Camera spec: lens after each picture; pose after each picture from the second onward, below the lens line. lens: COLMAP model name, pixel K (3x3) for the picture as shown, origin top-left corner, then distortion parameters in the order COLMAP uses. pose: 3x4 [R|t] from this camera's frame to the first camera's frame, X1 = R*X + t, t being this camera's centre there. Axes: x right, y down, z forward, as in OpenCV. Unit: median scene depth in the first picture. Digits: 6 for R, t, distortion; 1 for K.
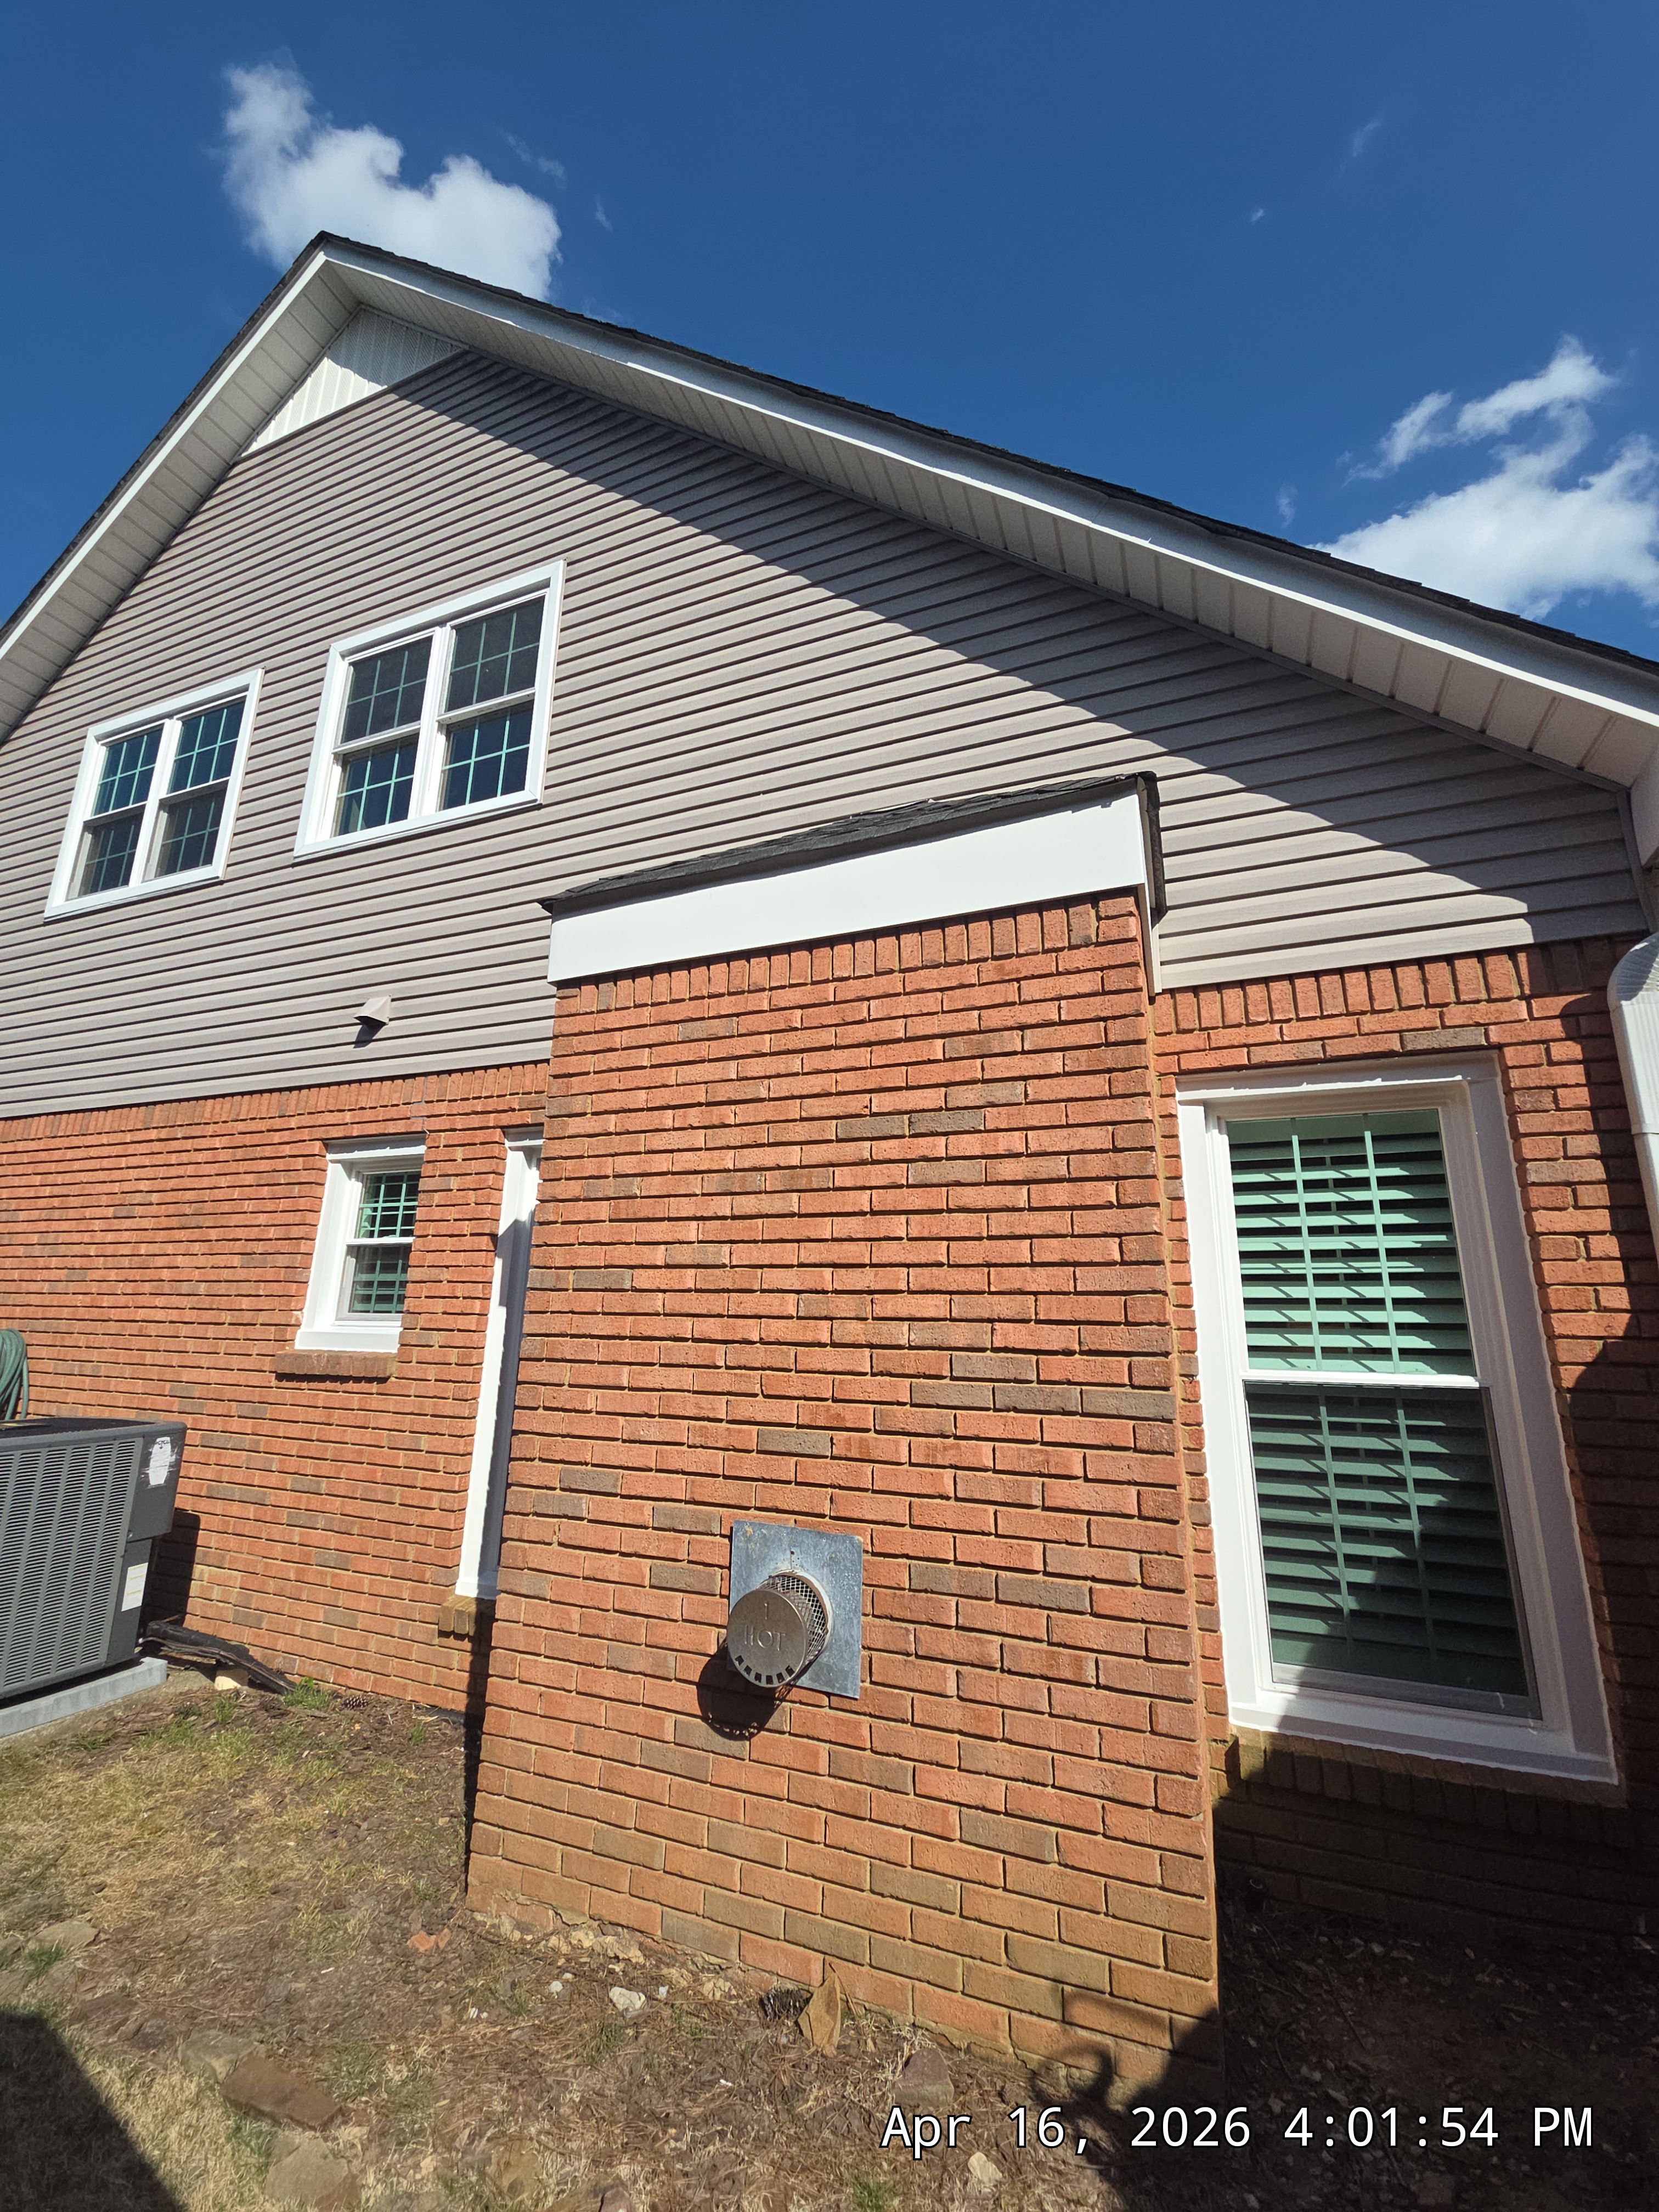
lens RADIAL K [[903.2, 0, 829.5], [0, 903.2, 1106.0], [0, 0, 1]] dist [0.002838, -0.000151]
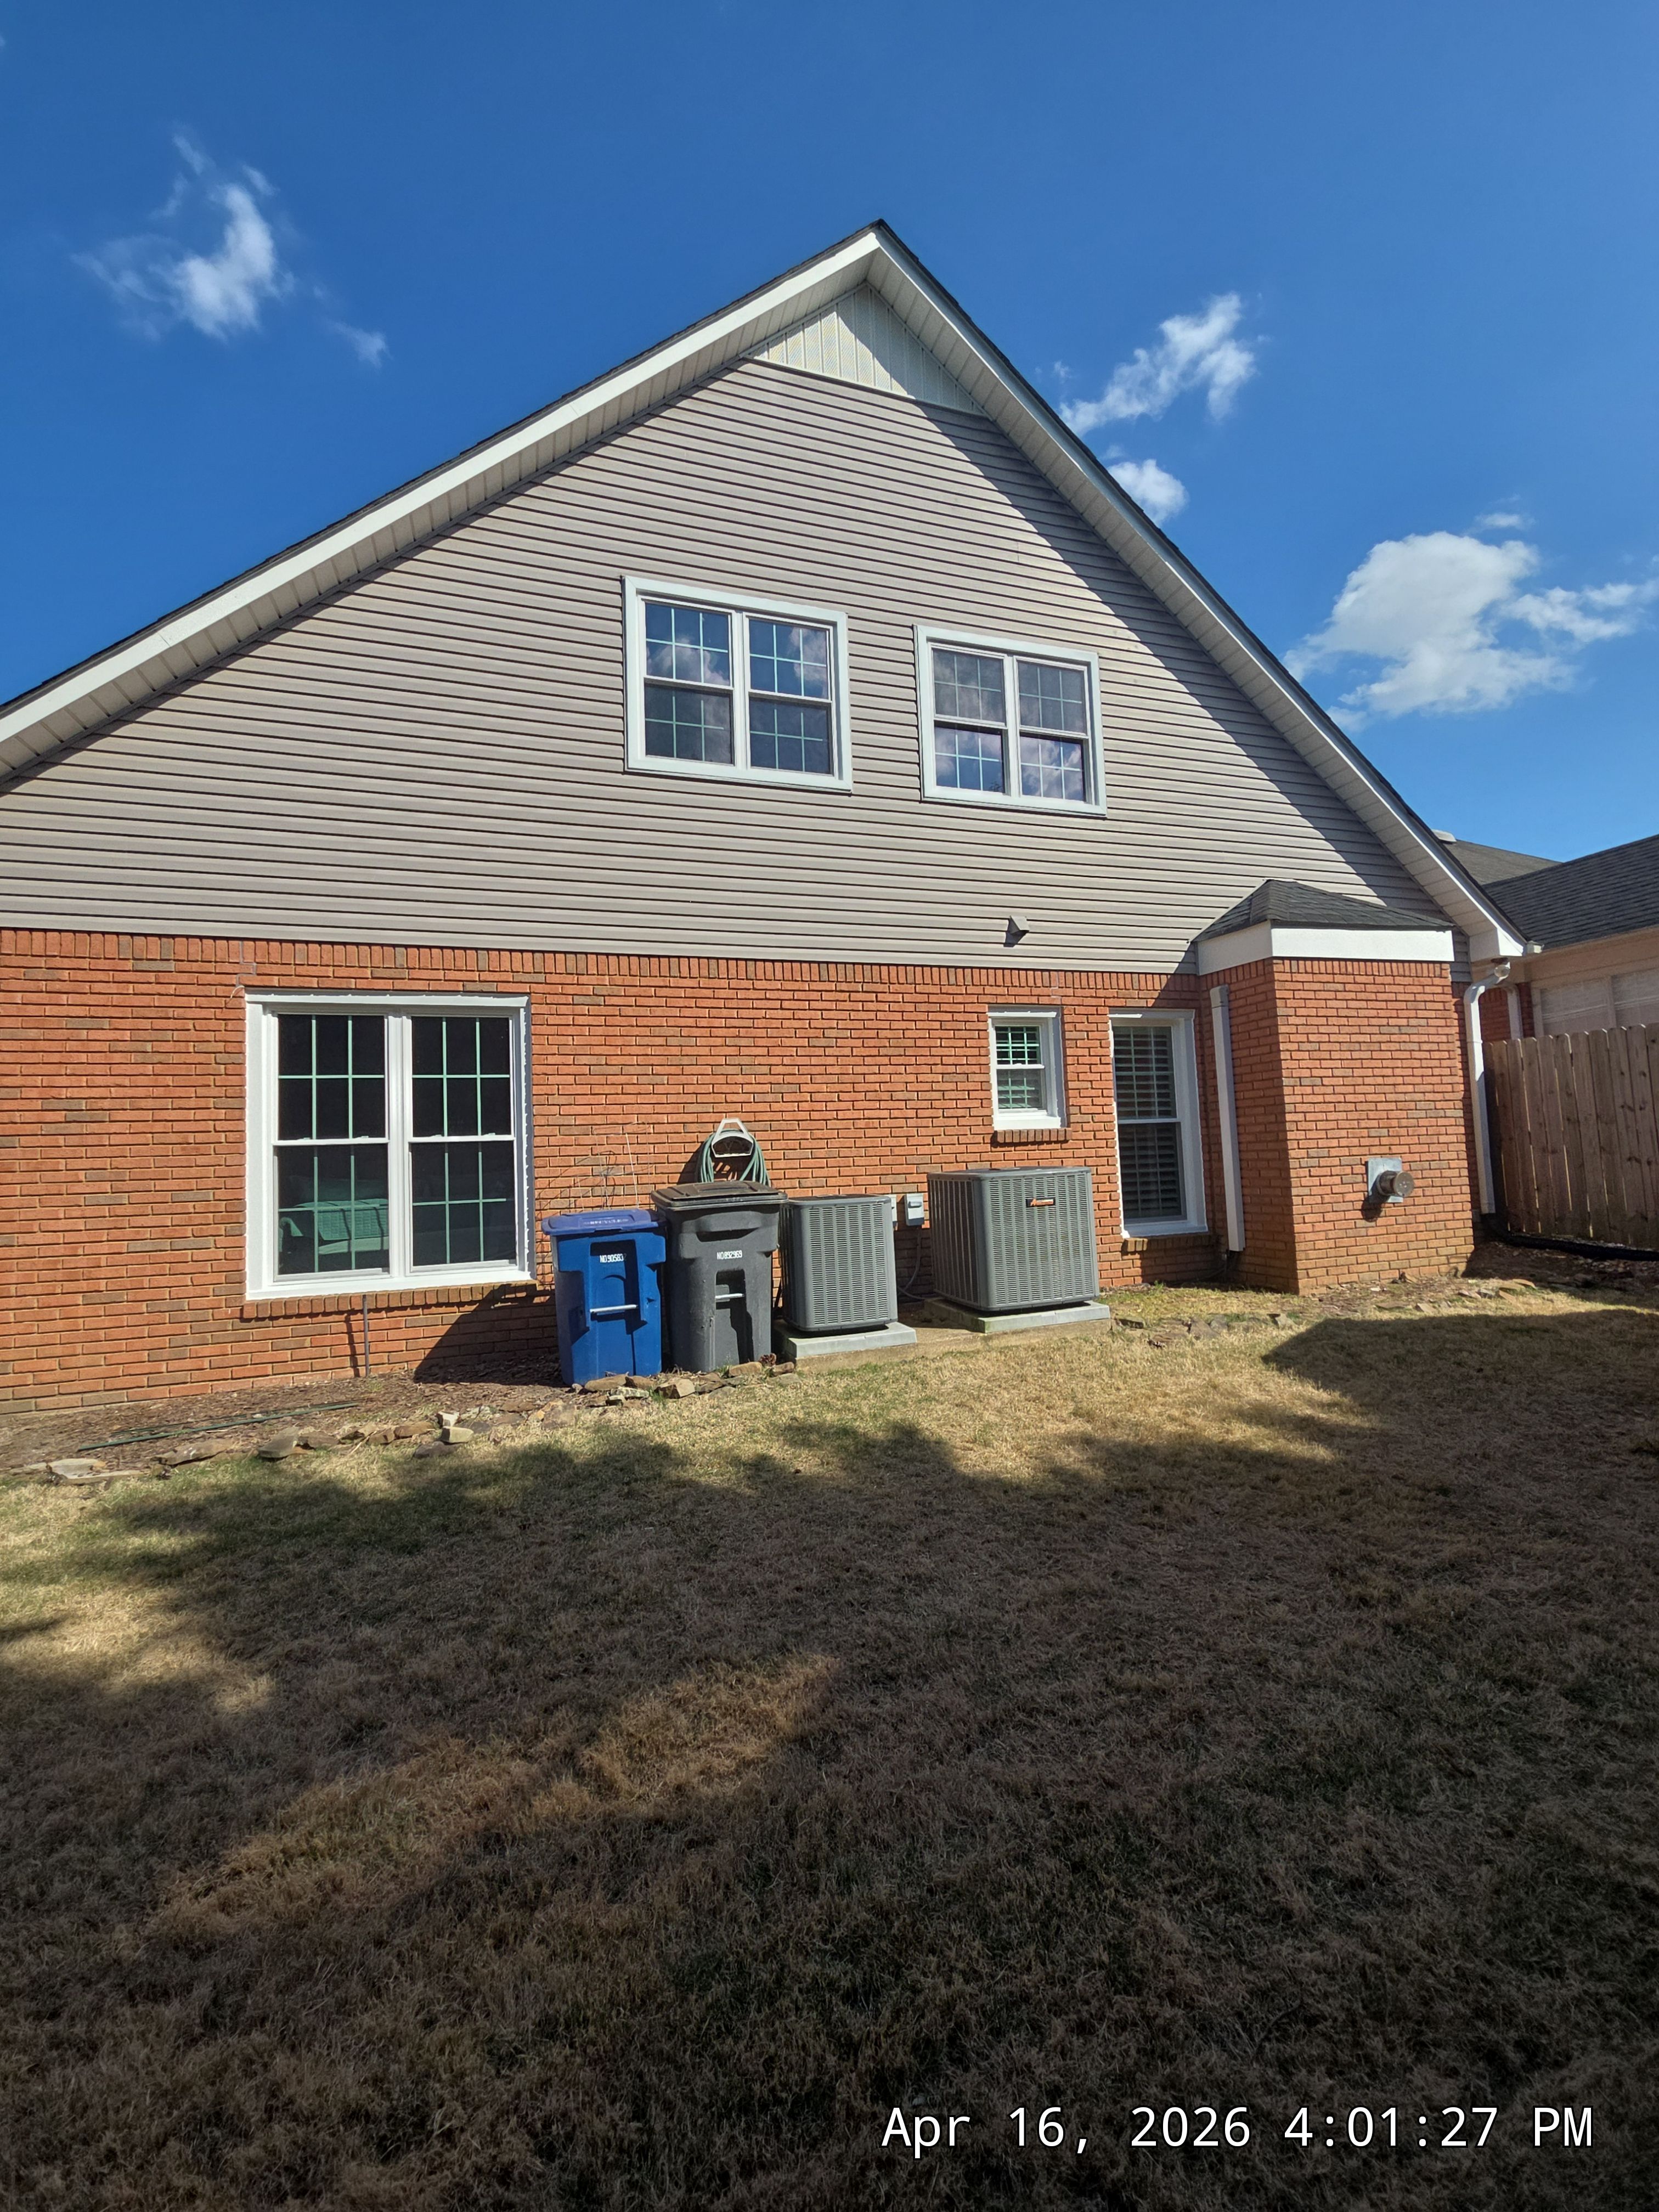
lens RADIAL K [[903.2, 0, 829.5], [0, 903.2, 1106.0], [0, 0, 1]] dist [0.002838, -0.000151]
pose [[0.762275, -0.012265, 0.647137, -1.804012], [-0.099972, 0.985591, 0.136438, 0.026592], [-0.639486, -0.168699, 0.750065, -0.048707]]
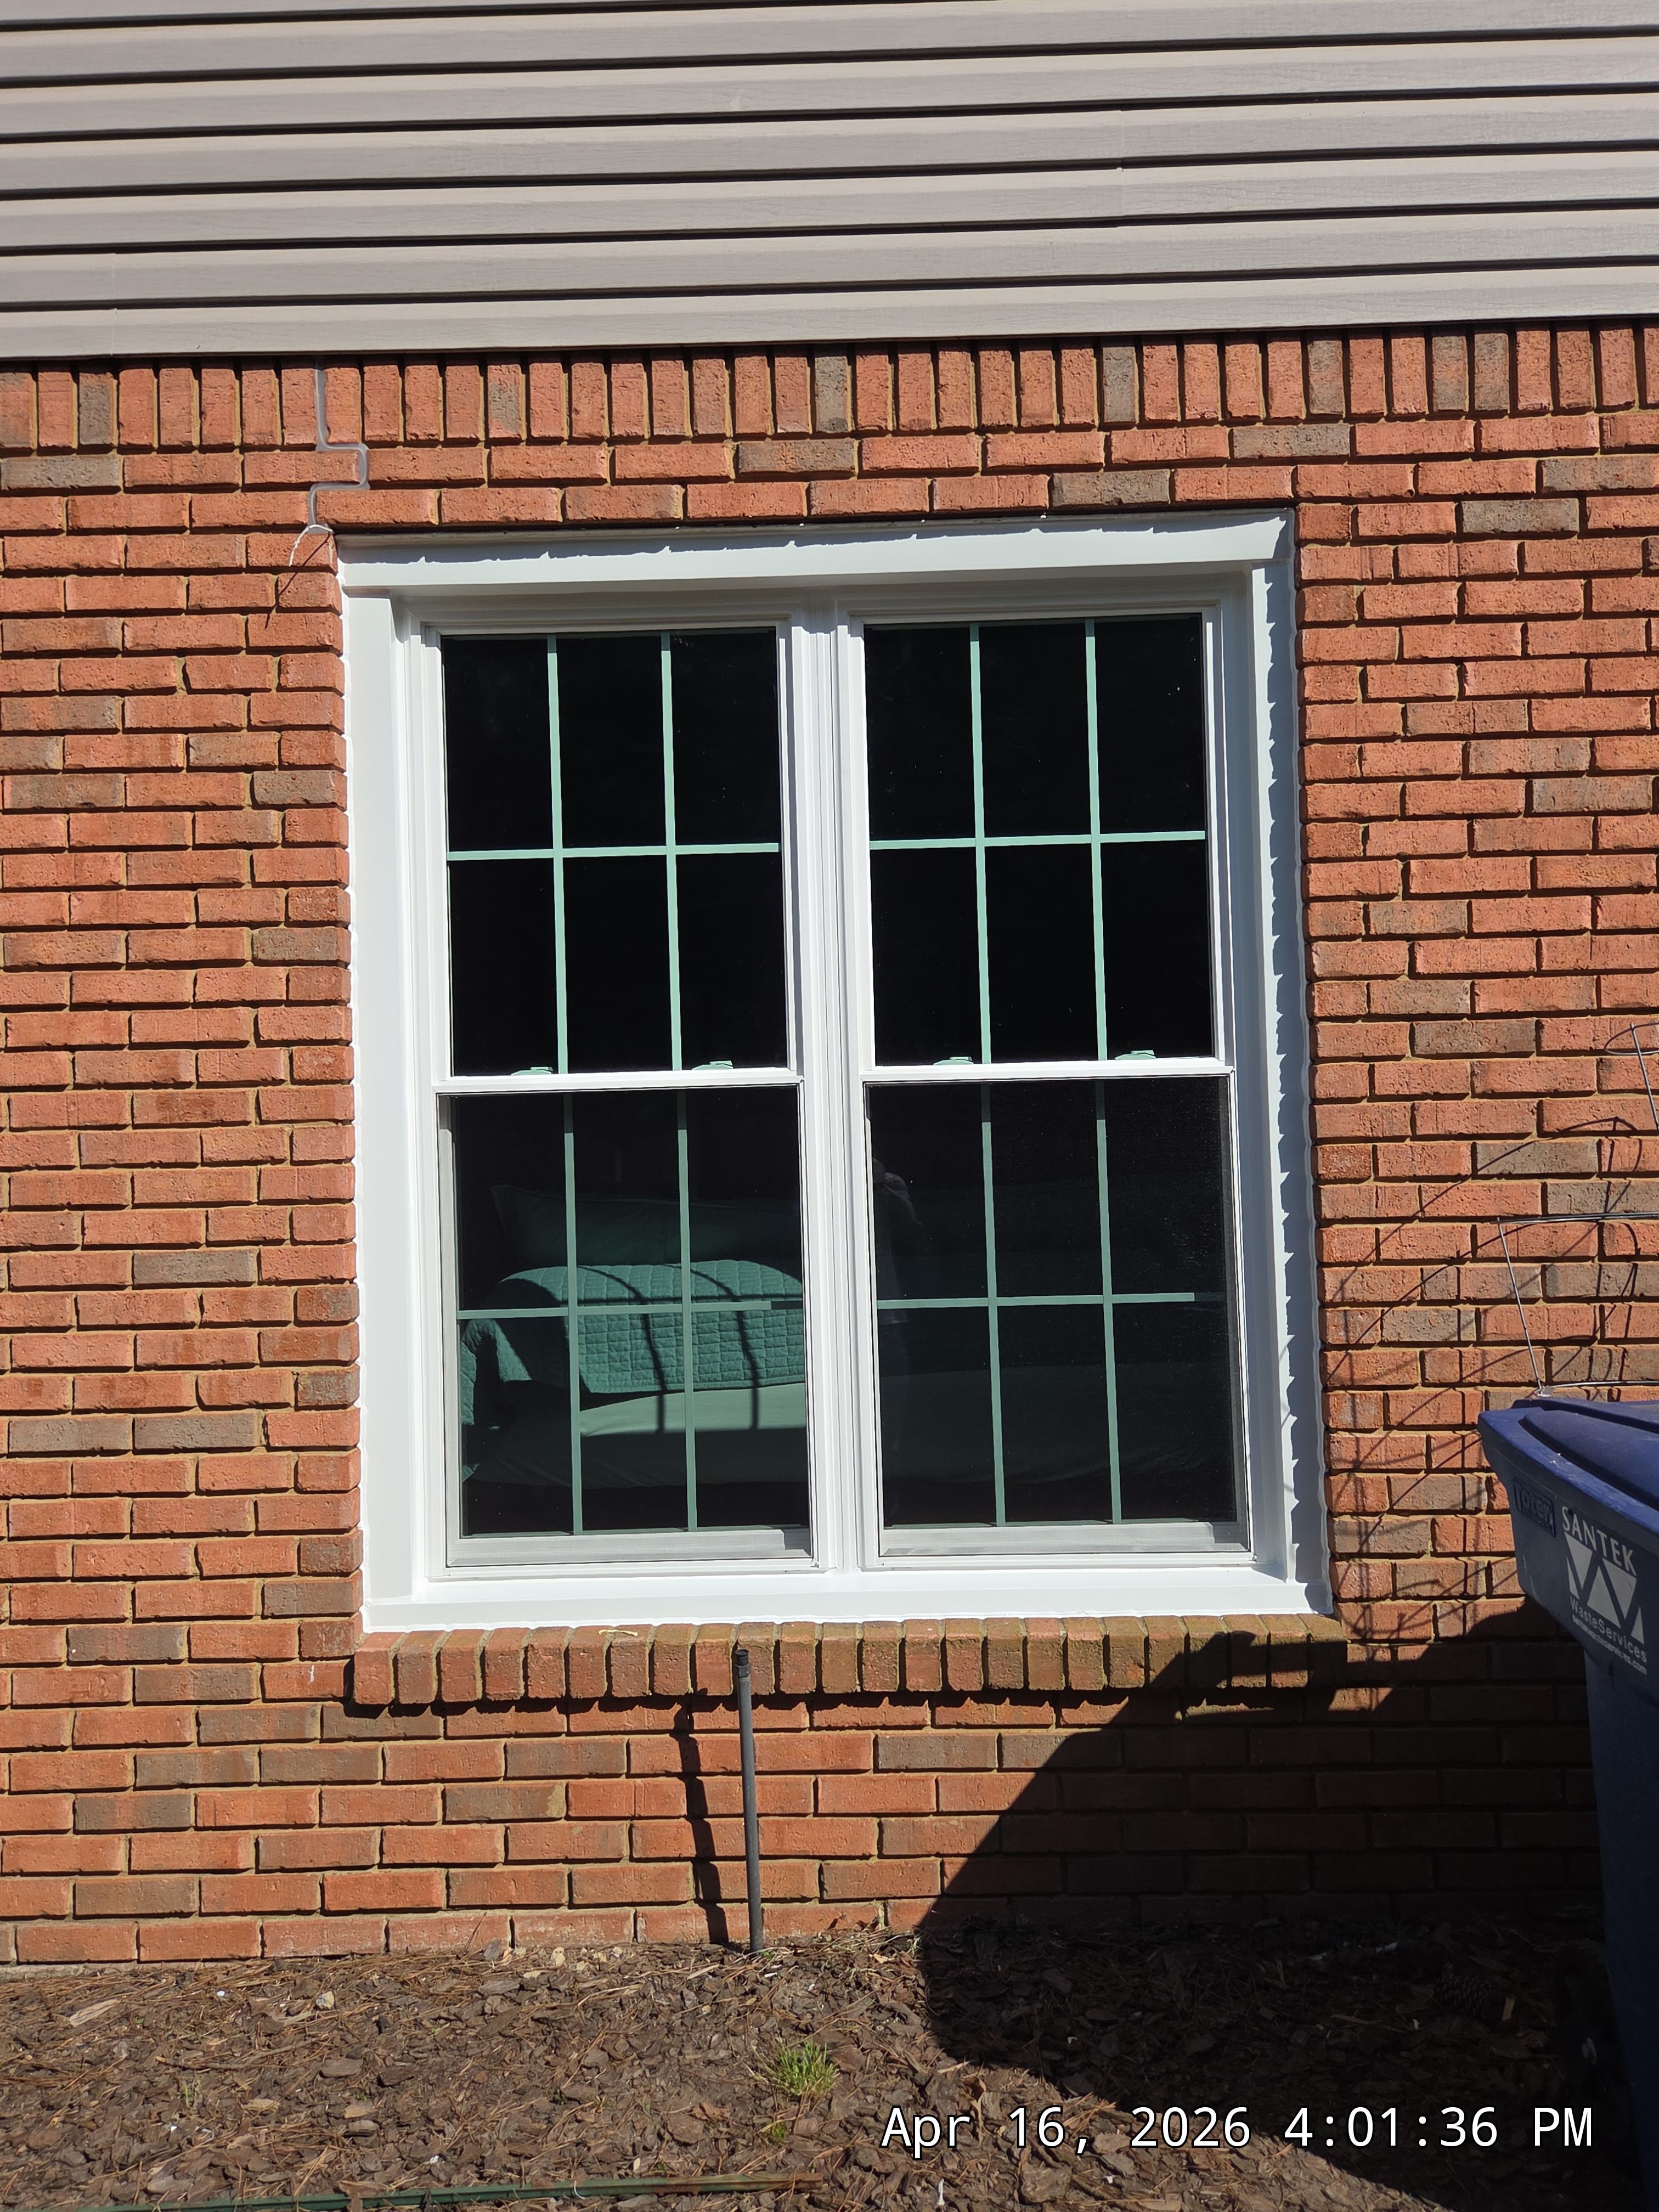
lens RADIAL K [[1601.9, 0, 829.5], [0, 1601.9, 1106.0], [0, 0, 1]] dist [0.028540, -0.000711]
pose [[0.931946, -0.039649, 0.360422, -1.667235], [-0.039408, 0.977040, 0.209378, 0.192433], [-0.360448, -0.209332, 0.908987, 0.730623]]
